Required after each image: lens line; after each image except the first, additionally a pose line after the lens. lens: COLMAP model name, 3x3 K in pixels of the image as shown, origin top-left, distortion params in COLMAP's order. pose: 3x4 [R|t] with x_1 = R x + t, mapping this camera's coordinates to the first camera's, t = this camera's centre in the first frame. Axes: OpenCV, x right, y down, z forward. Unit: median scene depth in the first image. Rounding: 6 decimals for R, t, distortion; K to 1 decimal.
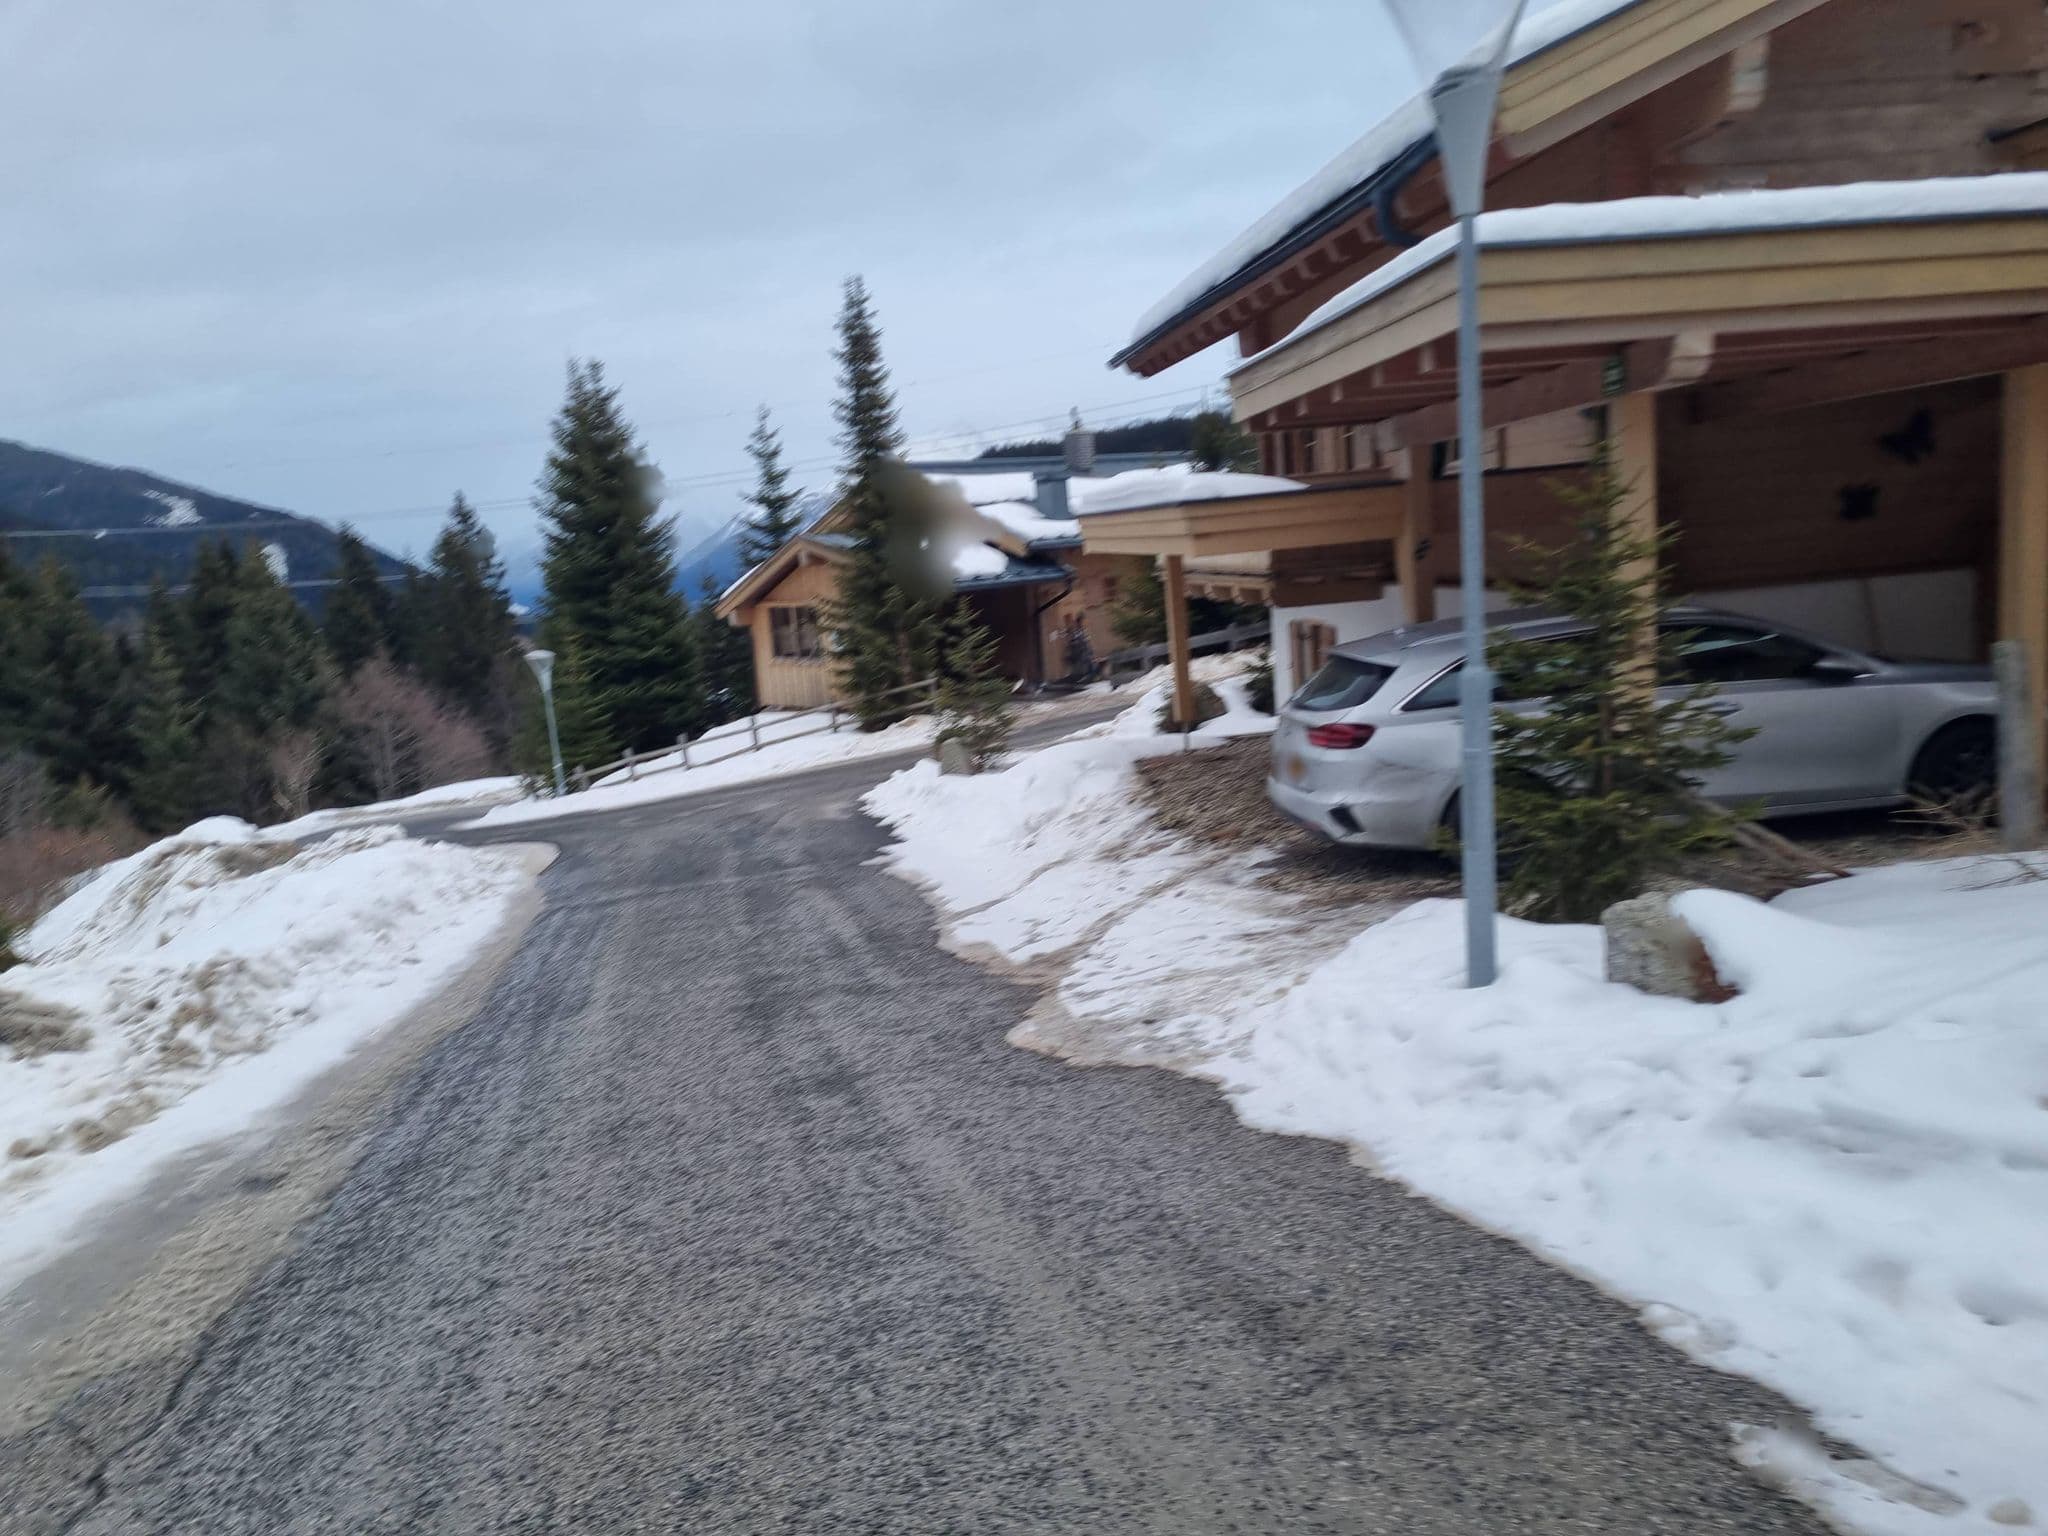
lens RADIAL K [[1442.2, 0, 1067.7], [0, 1442.2, 760.9], [0, 0, 1]] dist [0.058293, -0.039160]
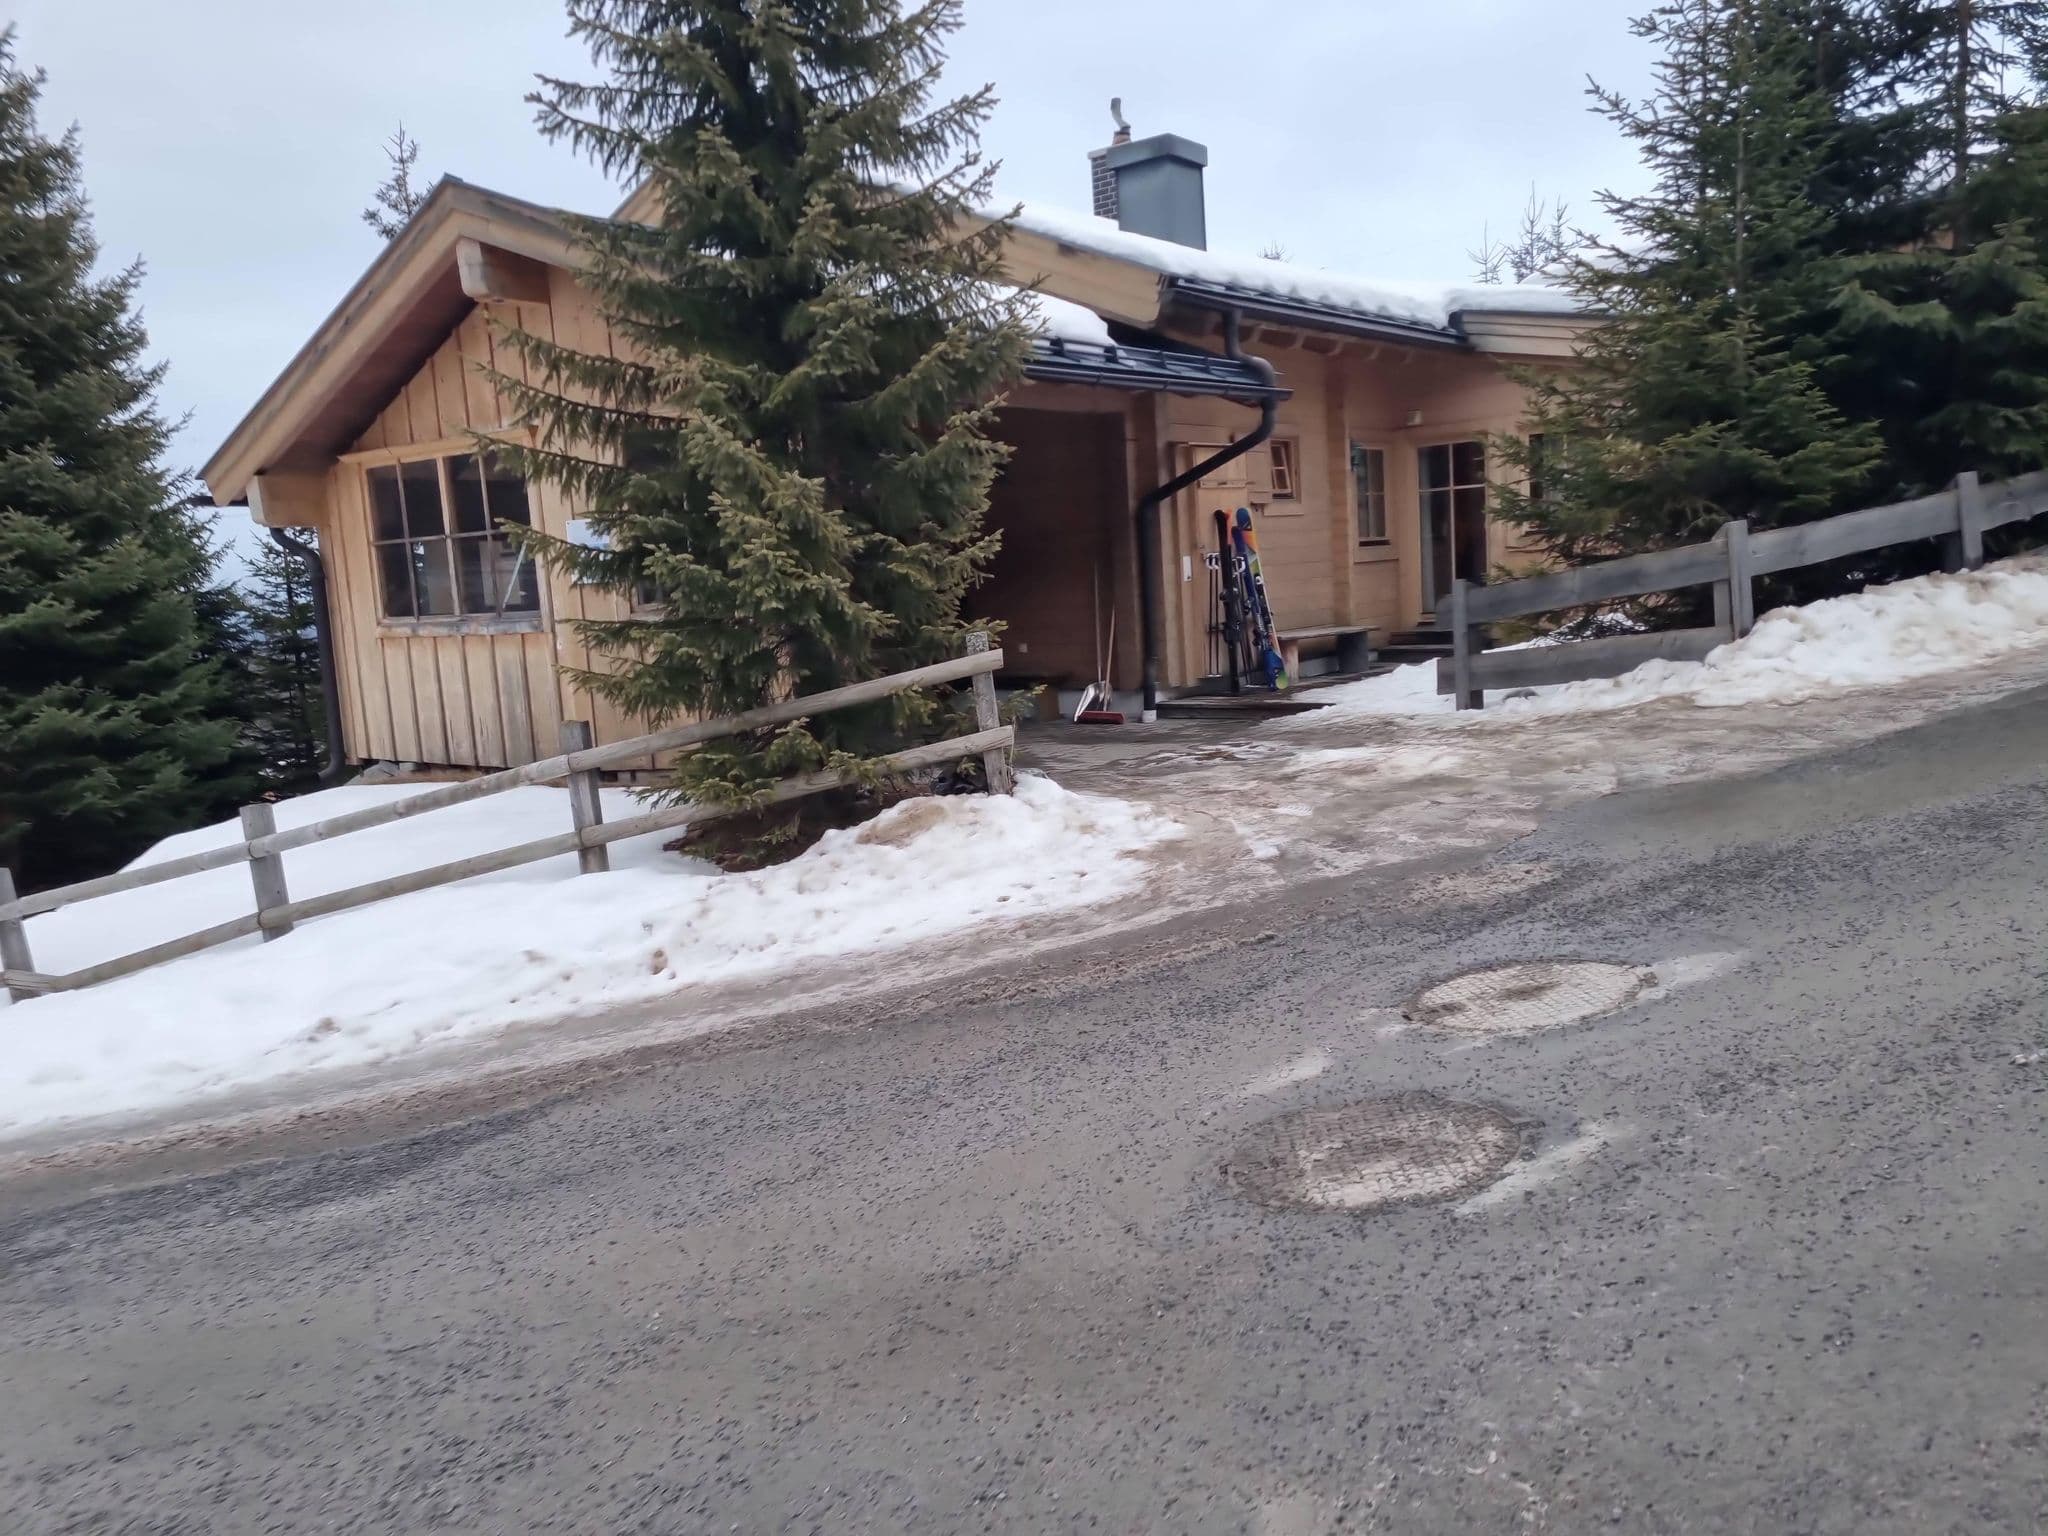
lens RADIAL K [[1442.2, 0, 1067.7], [0, 1442.2, 760.9], [0, 0, 1]] dist [0.058293, -0.039160]
pose [[0.982654, -0.010078, 0.185176, -0.111916], [0.016468, 0.999320, -0.033003, -0.025035], [-0.184718, 0.035480, 0.982151, 0.650146]]
